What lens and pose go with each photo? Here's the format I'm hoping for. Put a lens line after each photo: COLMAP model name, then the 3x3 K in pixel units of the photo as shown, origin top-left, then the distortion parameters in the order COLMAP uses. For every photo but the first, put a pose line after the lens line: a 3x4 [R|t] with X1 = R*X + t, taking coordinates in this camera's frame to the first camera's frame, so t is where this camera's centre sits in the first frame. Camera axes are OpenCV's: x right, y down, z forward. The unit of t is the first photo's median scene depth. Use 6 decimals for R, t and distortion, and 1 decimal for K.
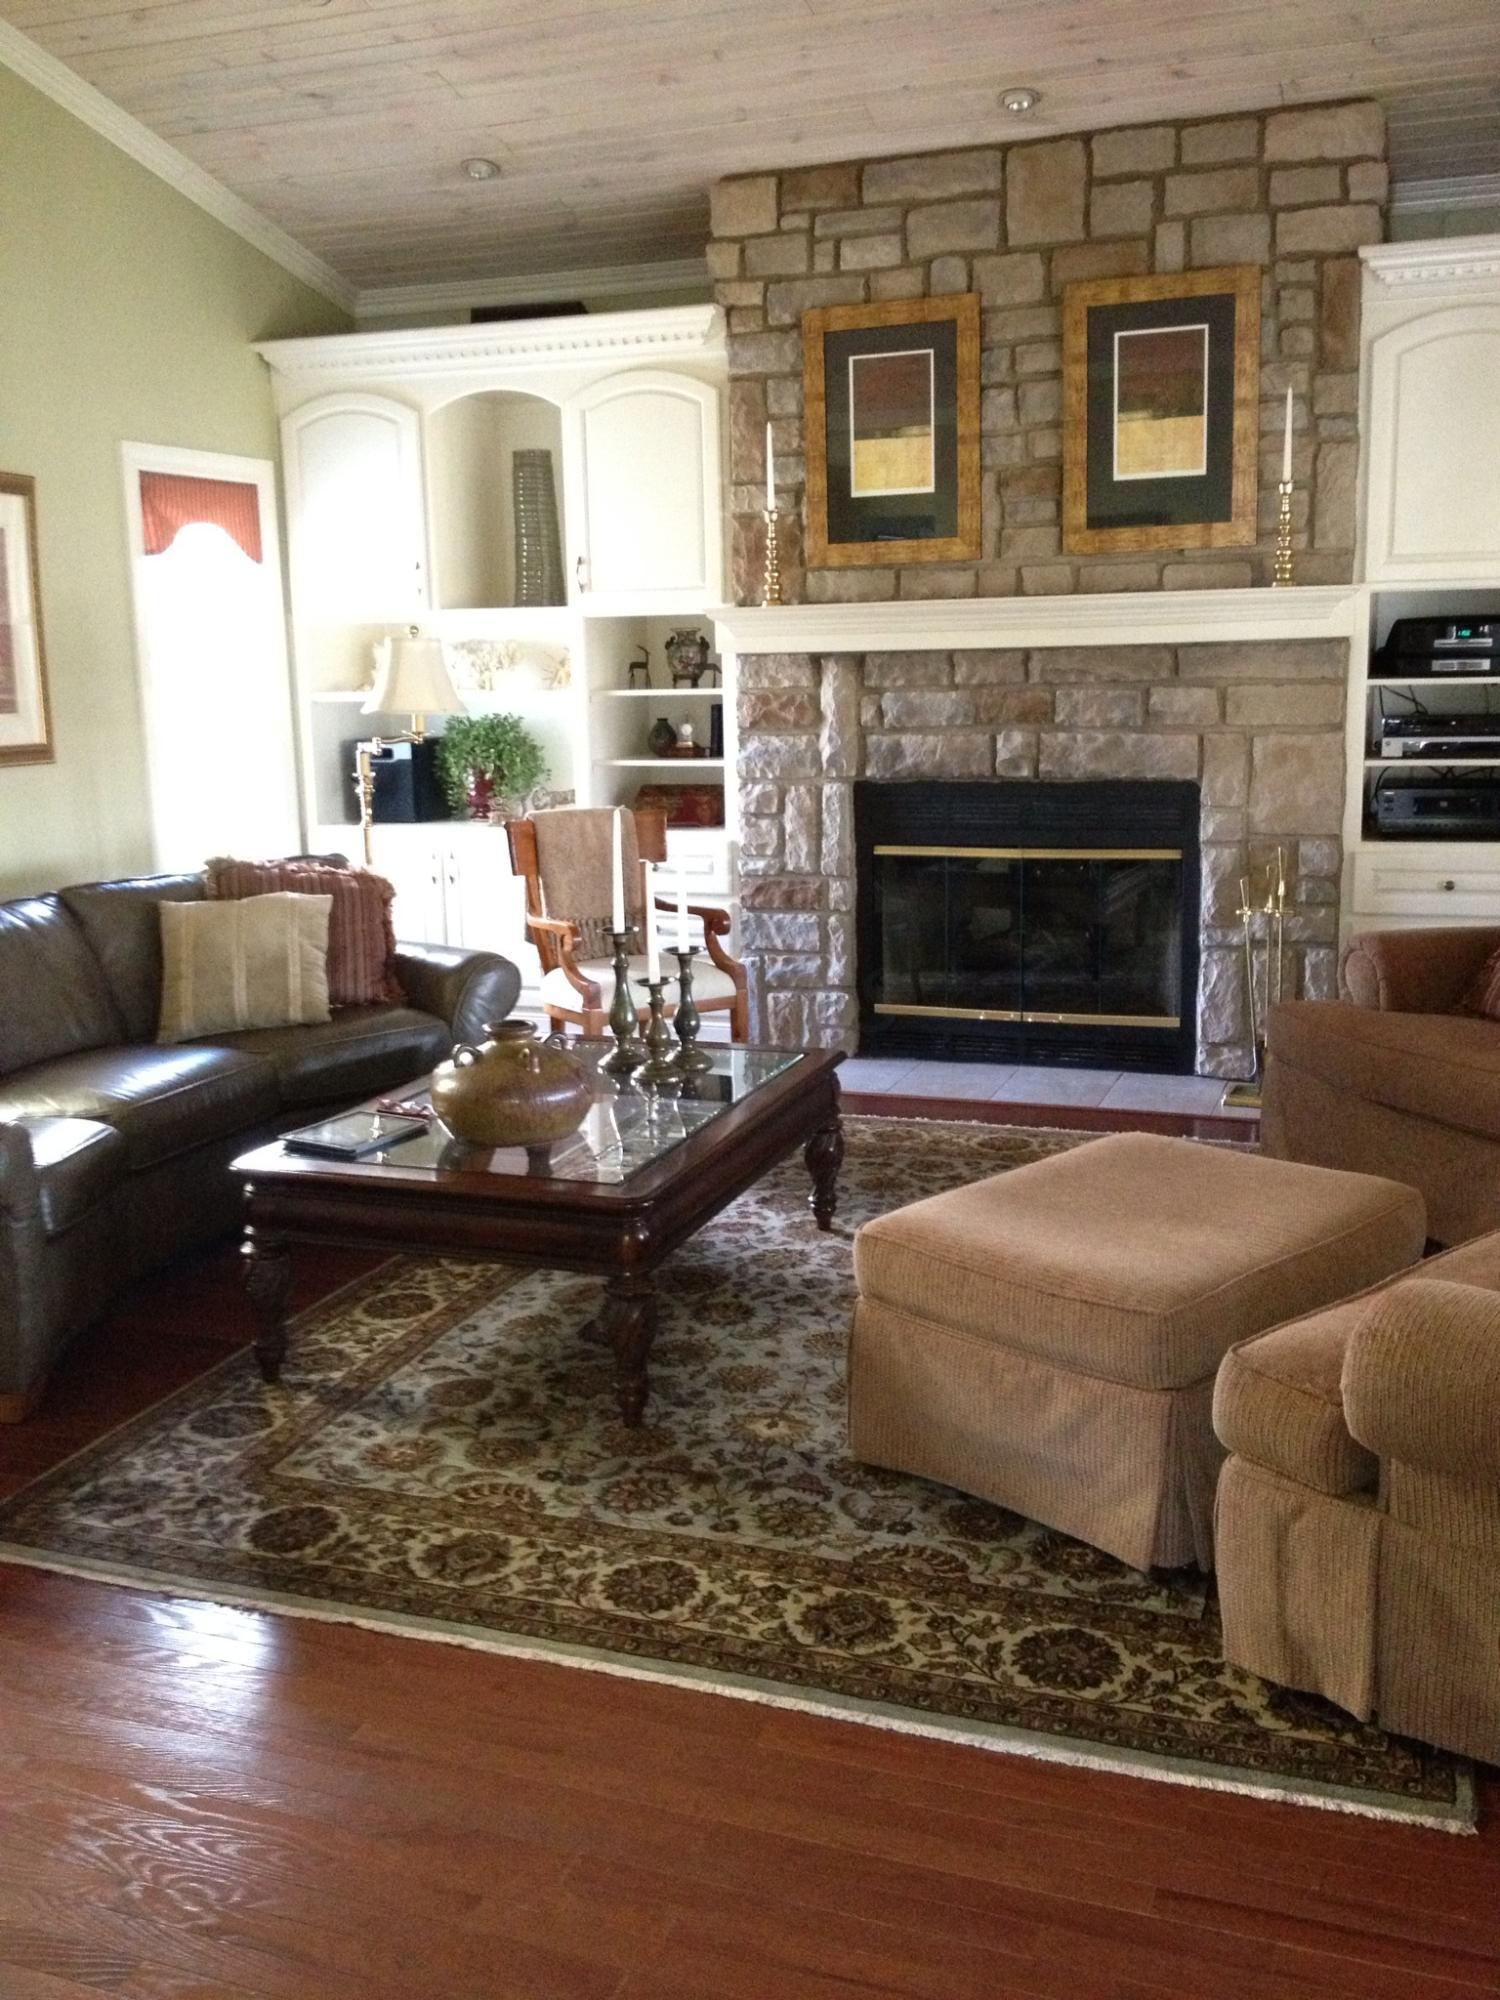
lens RADIAL K [[1999.4, 0, 750.0], [0, 1999.4, 1000.0], [0, 0, 1]] dist [0.204030, -0.507925]
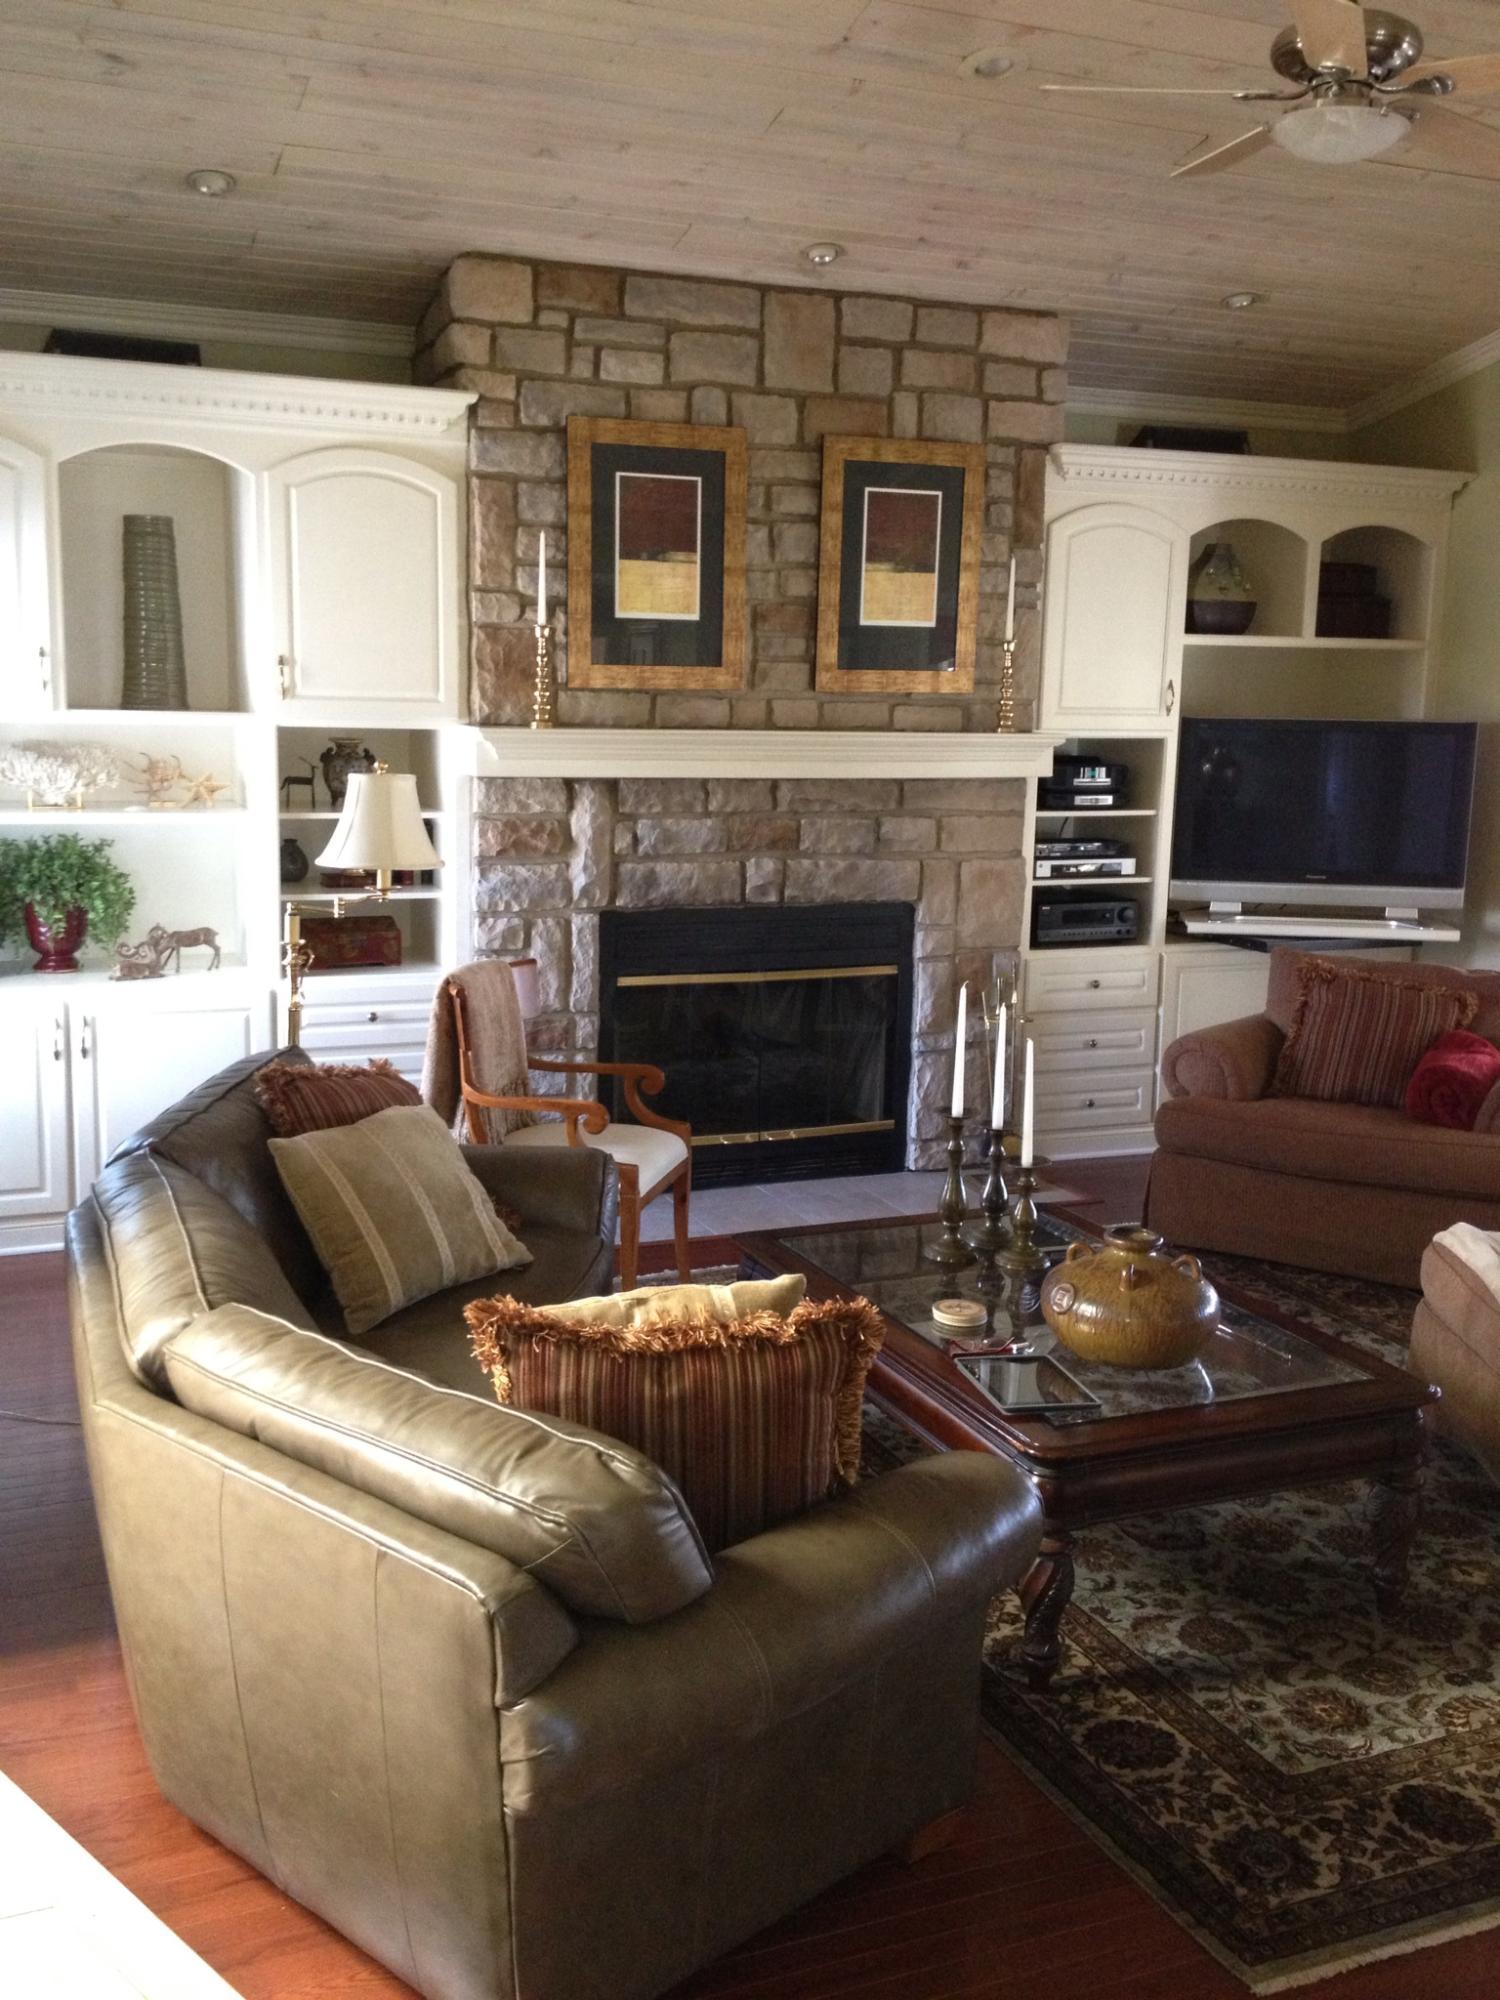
lens RADIAL K [[1994.2, 0, 750.0], [0, 1994.2, 1000.0], [0, 0, 1]] dist [0.125514, -0.260477]
pose [[0.690972, -0.081068, 0.718322, -0.607473], [0.083381, 0.995997, 0.032200, -0.096538], [-0.718057, 0.037645, 0.694966, 0.313245]]
